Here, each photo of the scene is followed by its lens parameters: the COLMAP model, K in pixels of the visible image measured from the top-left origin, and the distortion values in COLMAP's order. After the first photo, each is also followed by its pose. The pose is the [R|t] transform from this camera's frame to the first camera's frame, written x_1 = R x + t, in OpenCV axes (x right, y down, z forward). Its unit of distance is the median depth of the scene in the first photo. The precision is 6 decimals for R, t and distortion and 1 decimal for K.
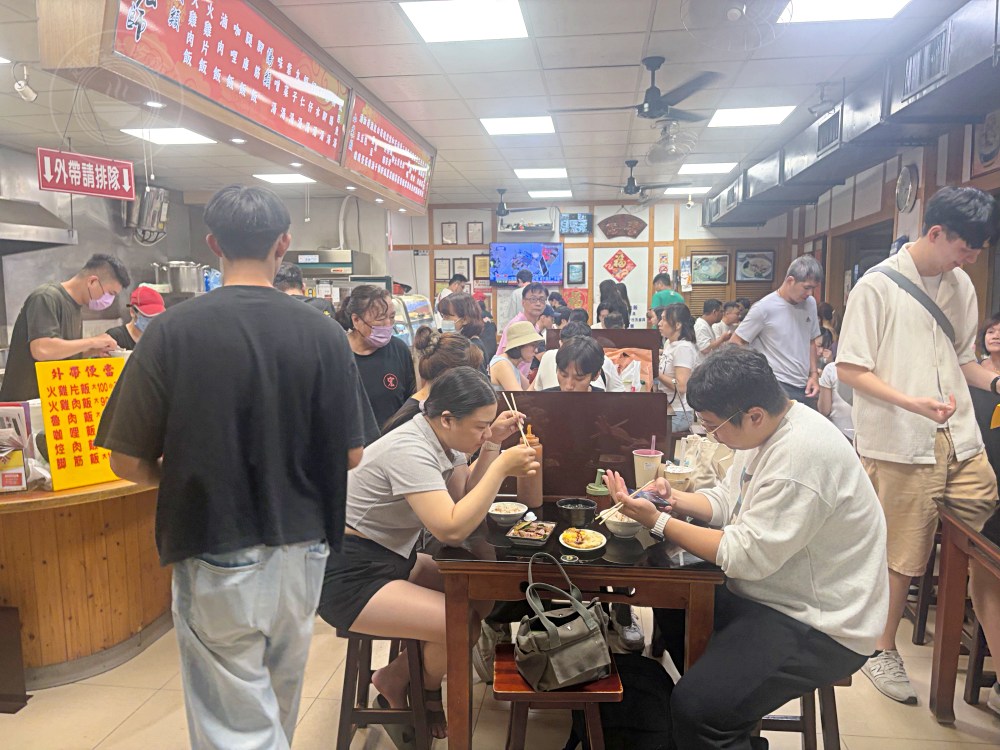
lens RADIAL K [[732.5, 0, 500.0], [0, 732.5, 375.0], [0, 0, 1]] dist [0.009715, 0.003403]
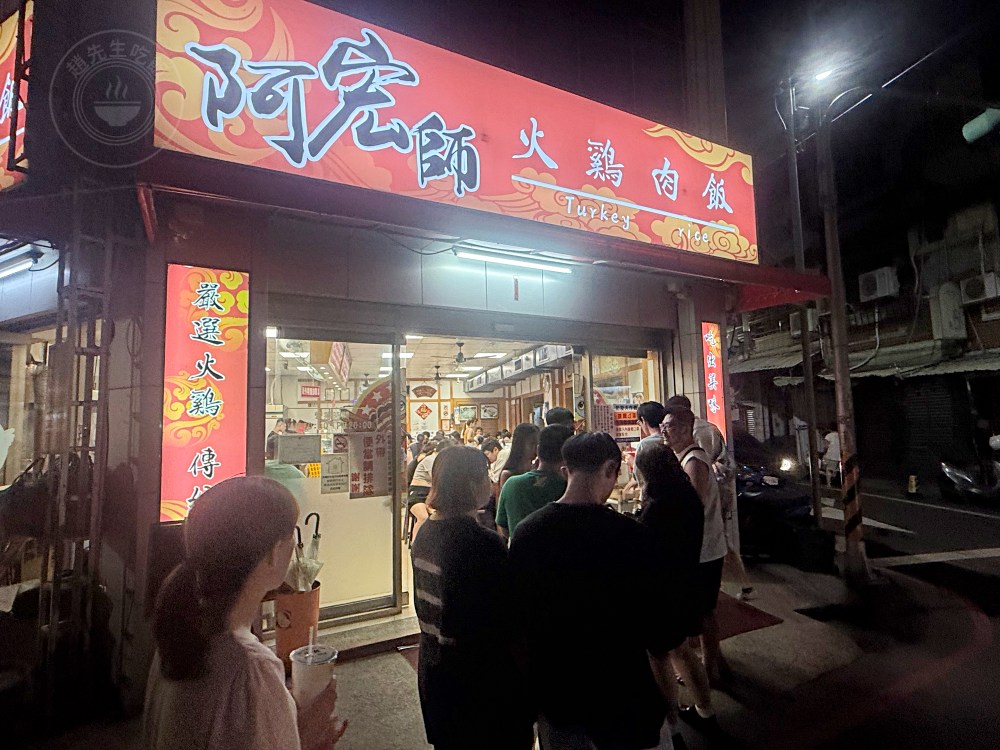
lens RADIAL K [[546.9, 0, 500.0], [0, 546.9, 375.0], [0, 0, 1]] dist [0.000215, 0.000000]
pose [[0.930711, 0.016651, 0.365376, -0.180201], [0.058685, 0.979222, -0.194113, 0.048813], [-0.361017, 0.202105, 0.910396, -0.409458]]
